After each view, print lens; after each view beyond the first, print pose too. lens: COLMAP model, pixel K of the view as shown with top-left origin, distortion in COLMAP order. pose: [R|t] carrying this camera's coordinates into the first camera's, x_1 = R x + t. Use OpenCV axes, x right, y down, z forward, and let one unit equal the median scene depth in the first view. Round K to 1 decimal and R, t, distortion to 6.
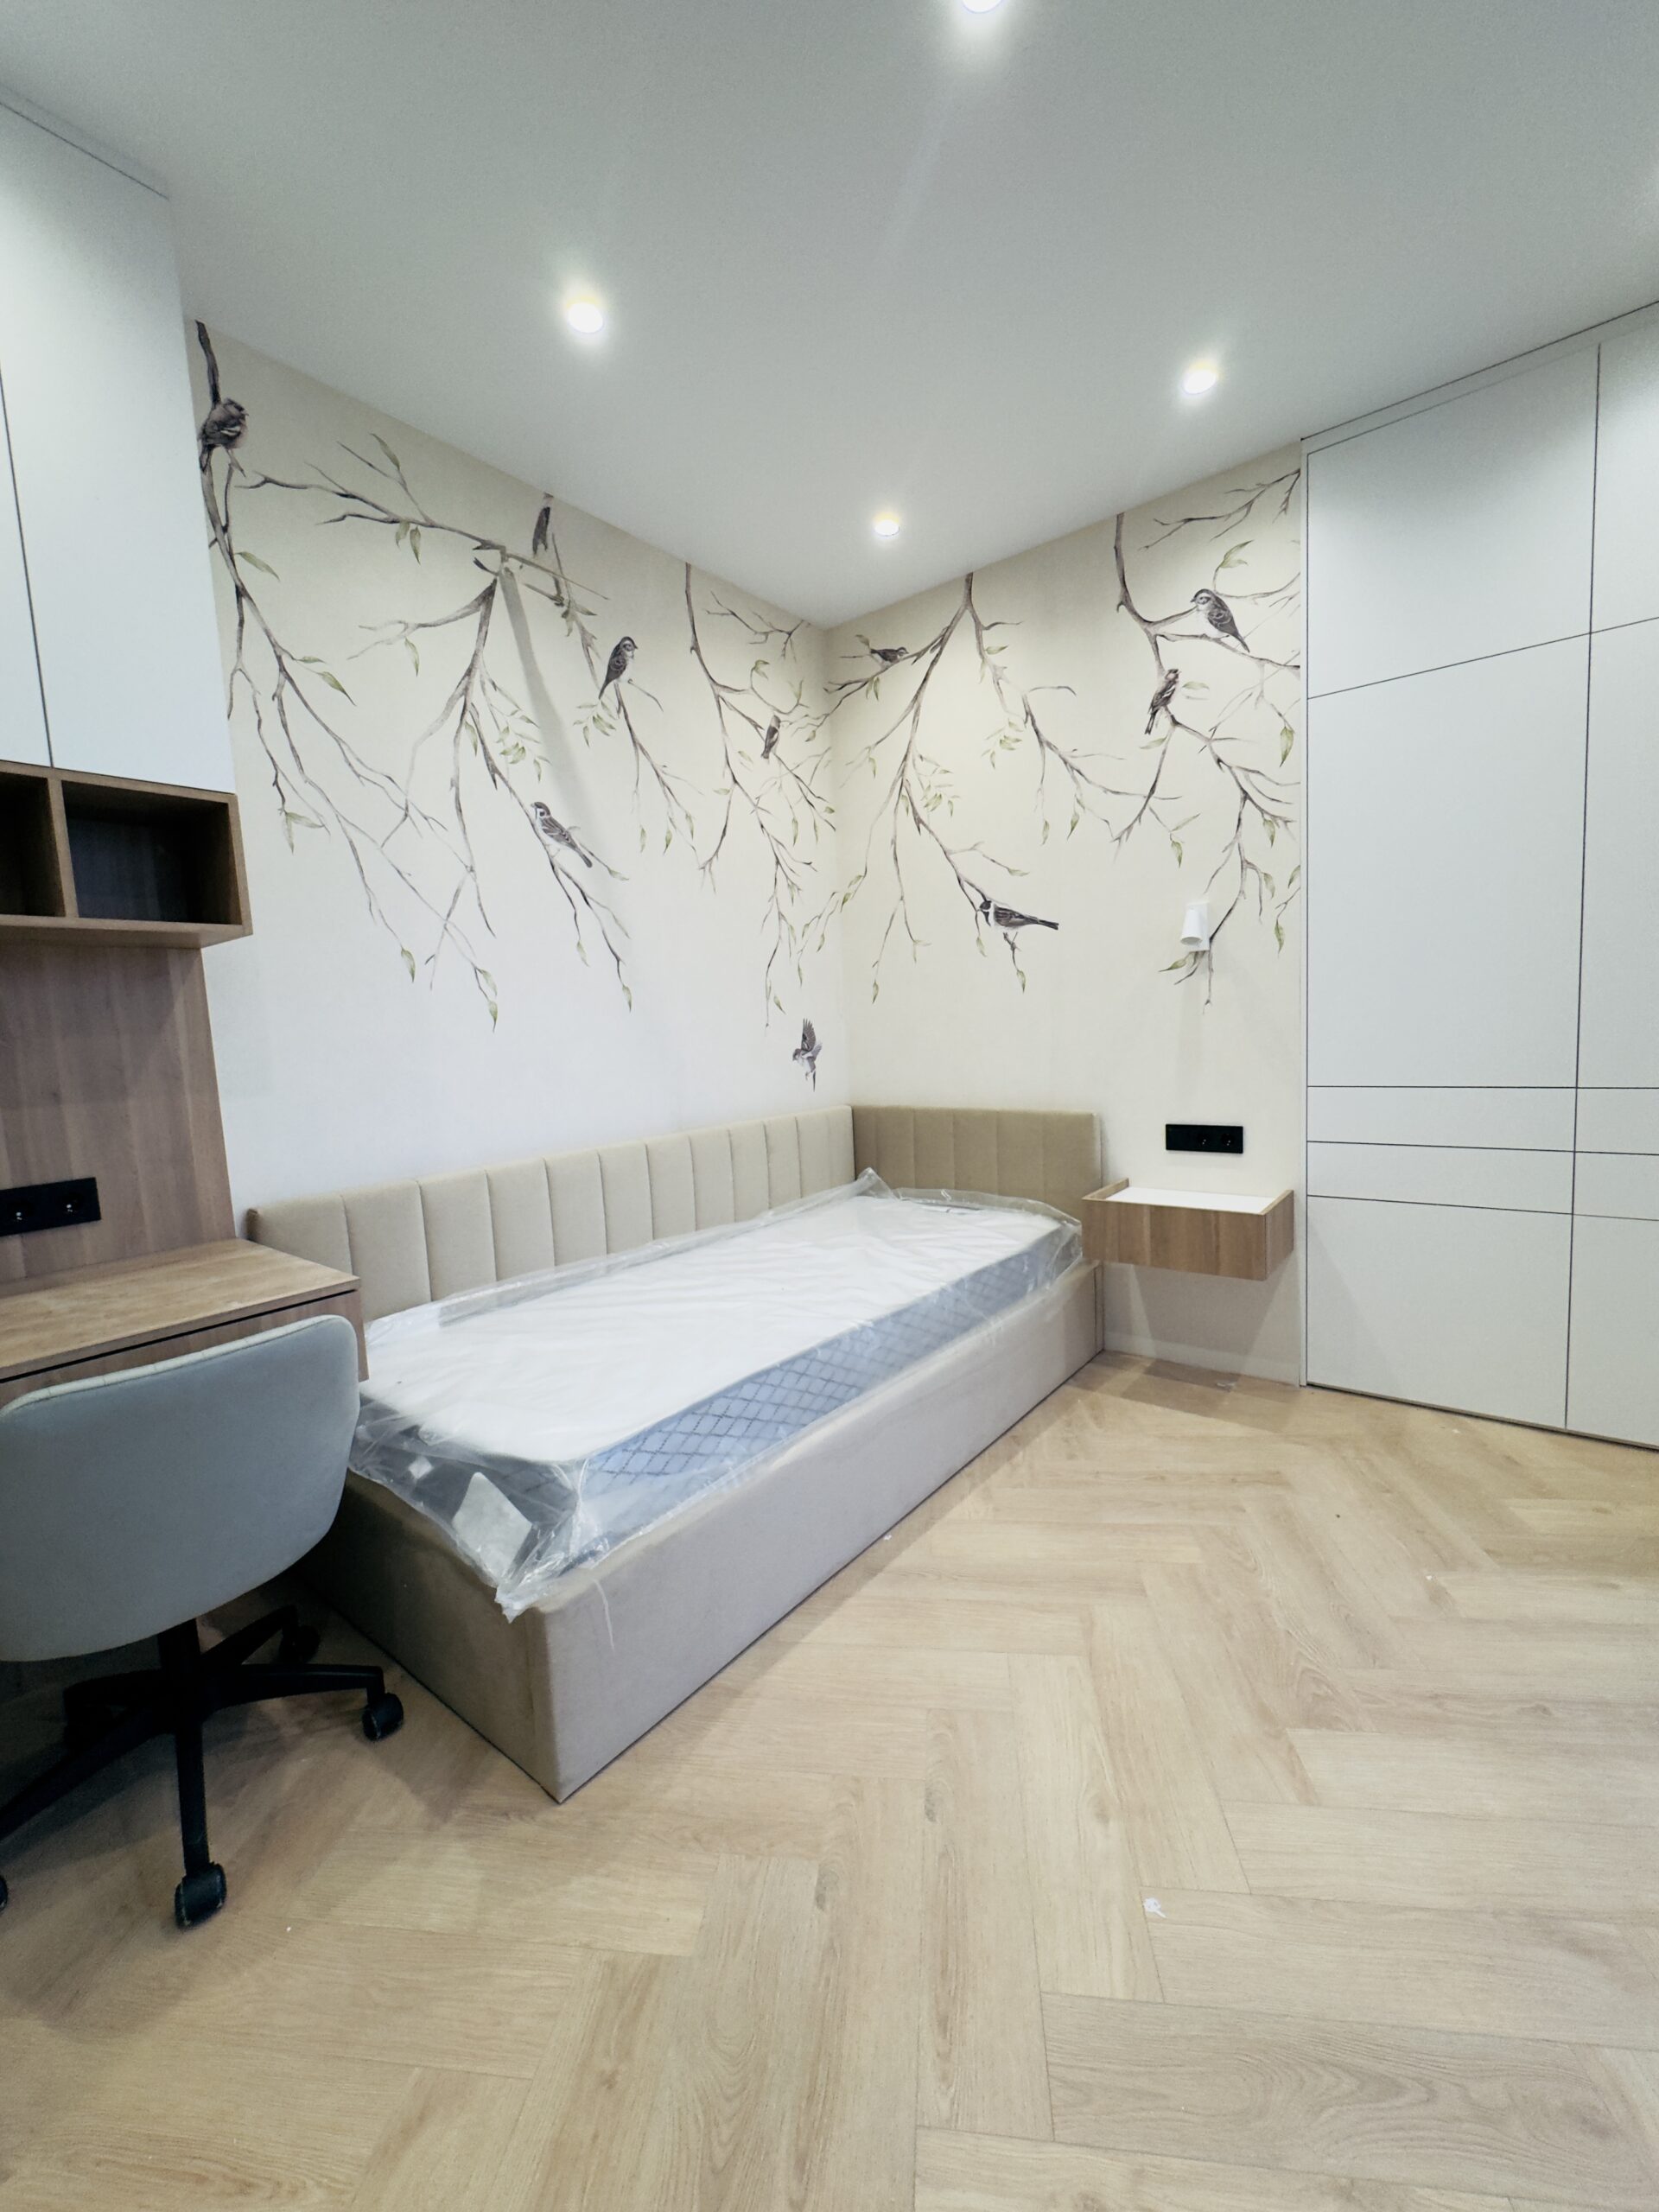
lens RADIAL K [[892.3, 0, 831.6], [0, 892.3, 1108.8], [0, 0, 1]] dist [-0.002145, -0.000268]
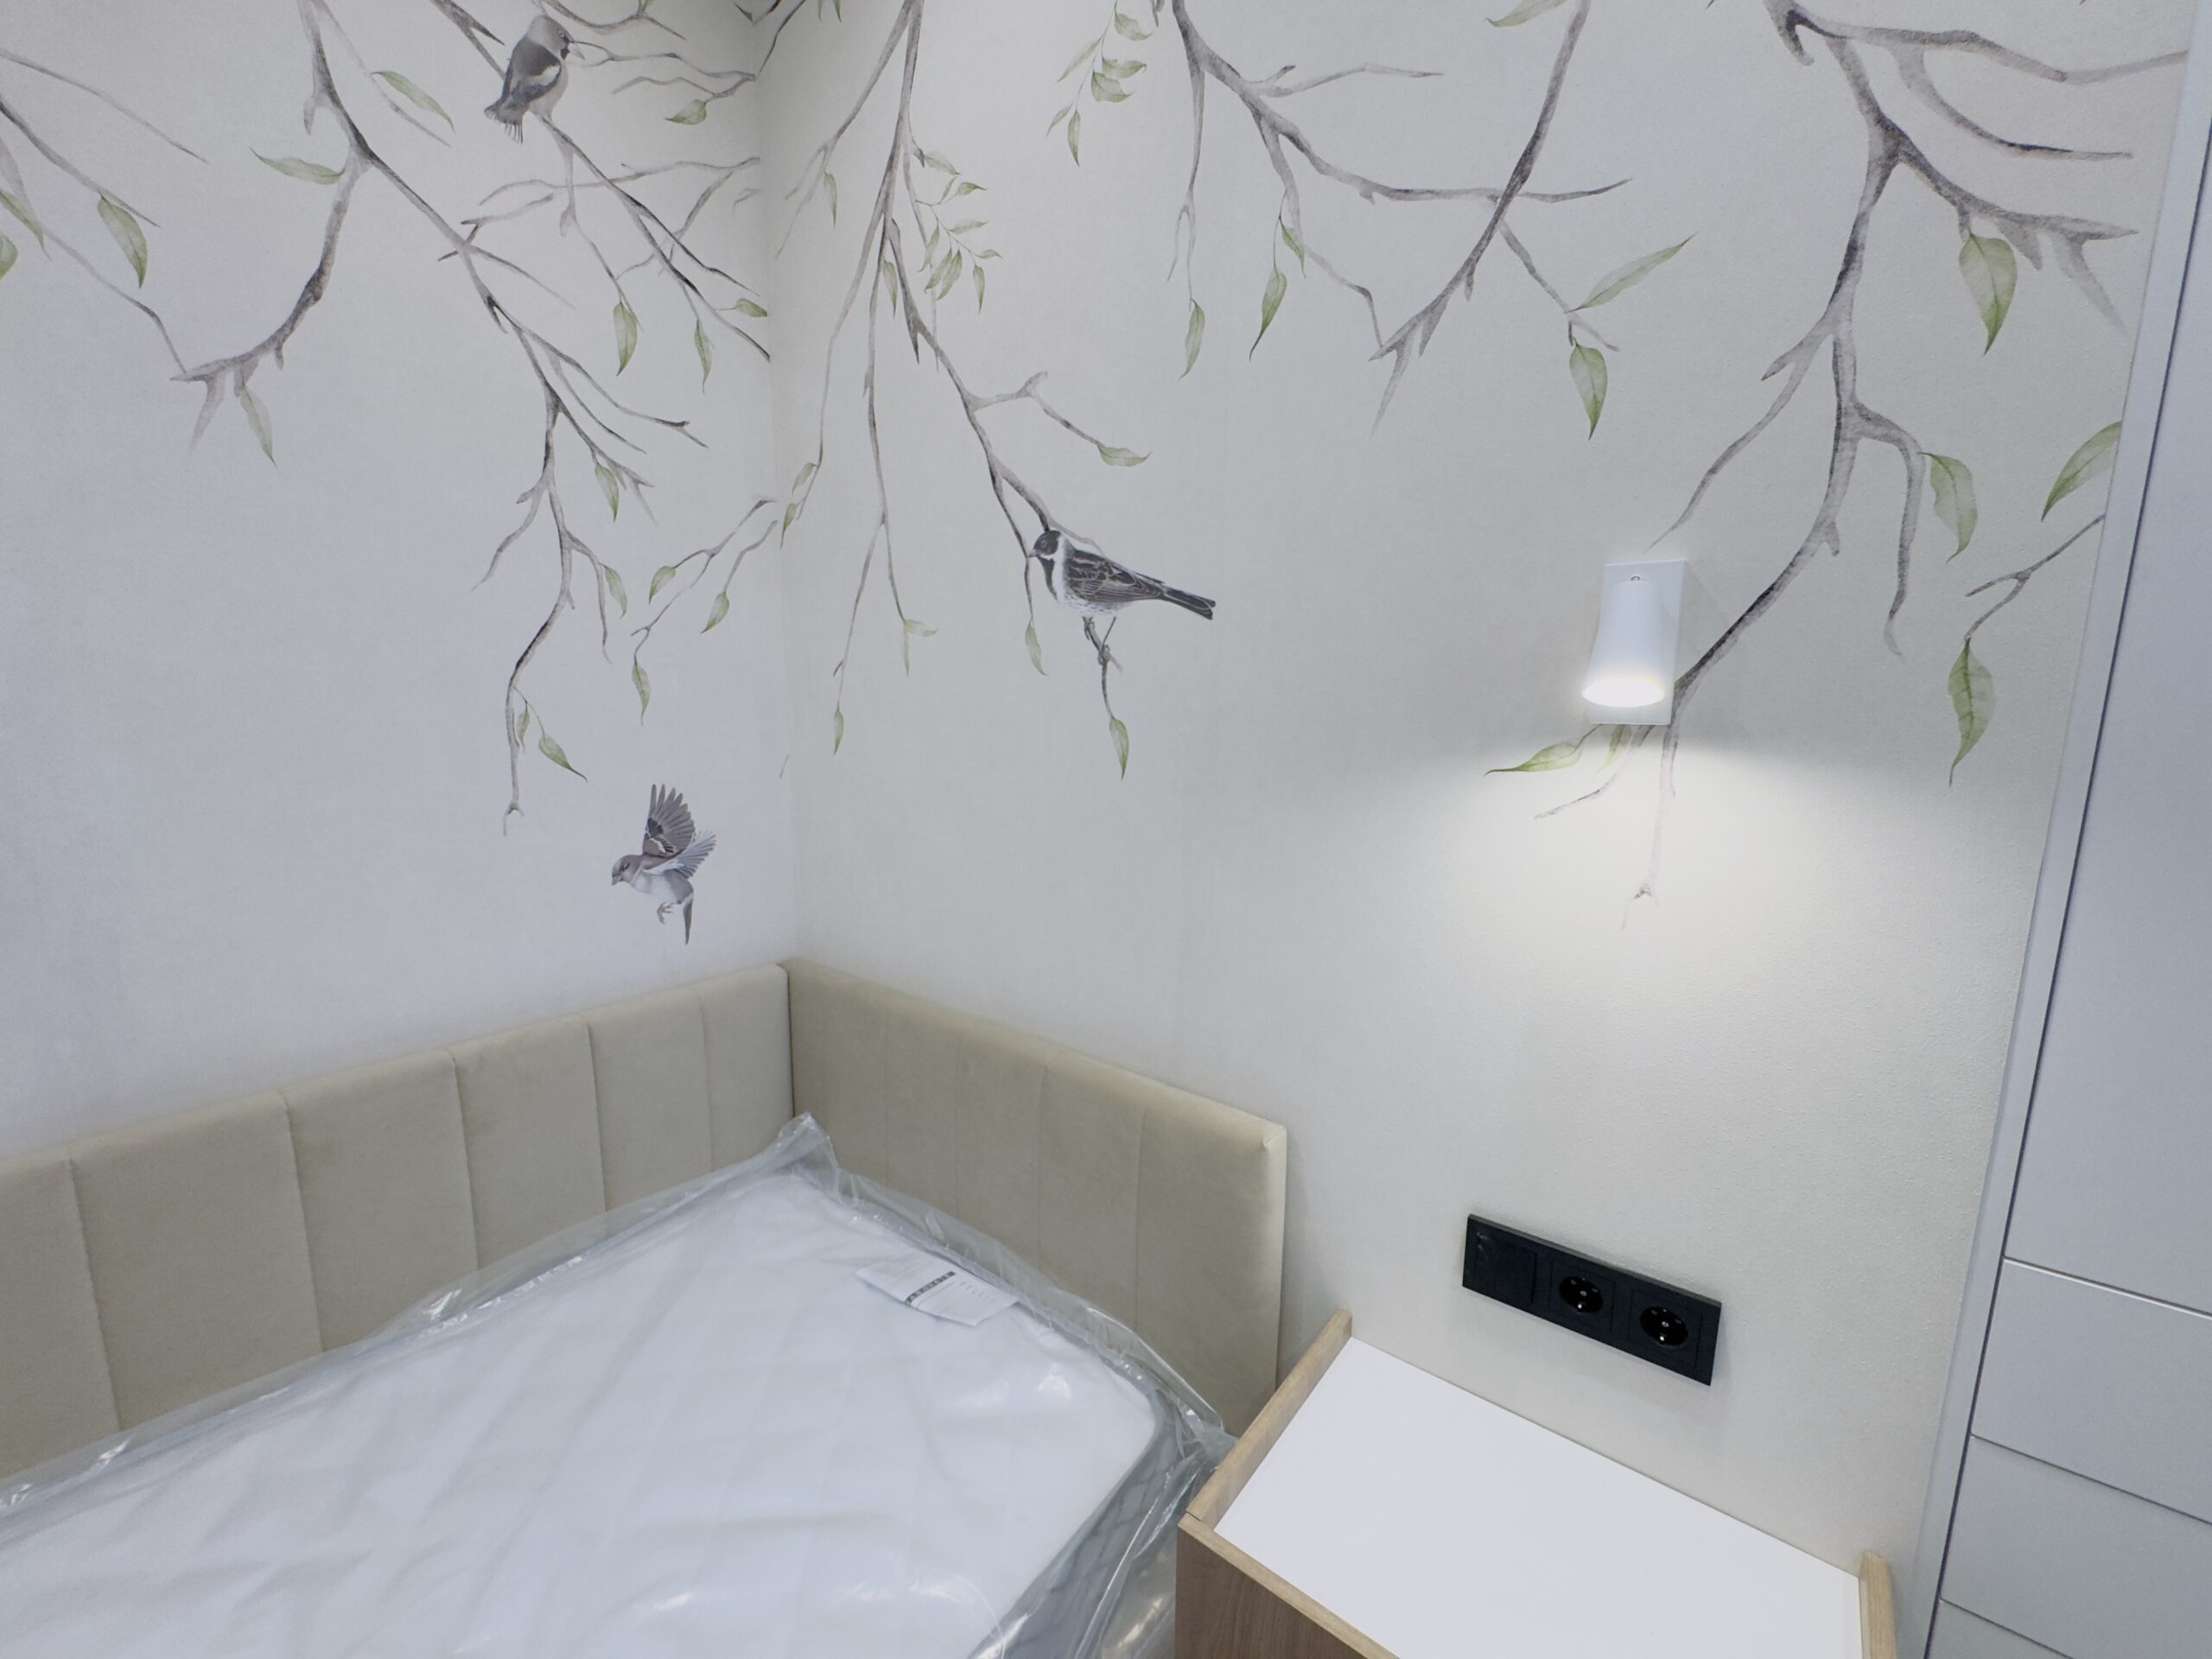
lens RADIAL K [[892.3, 0, 1104.9], [0, 892.3, 825.8], [0, 0, 1]] dist [-0.002145, -0.000268]
pose [[0.998142, 0.060695, 0.005285, 0.202515], [-0.060897, 0.996551, 0.056363, -0.127968], [-0.001846, -0.056580, 0.998396, 0.602072]]
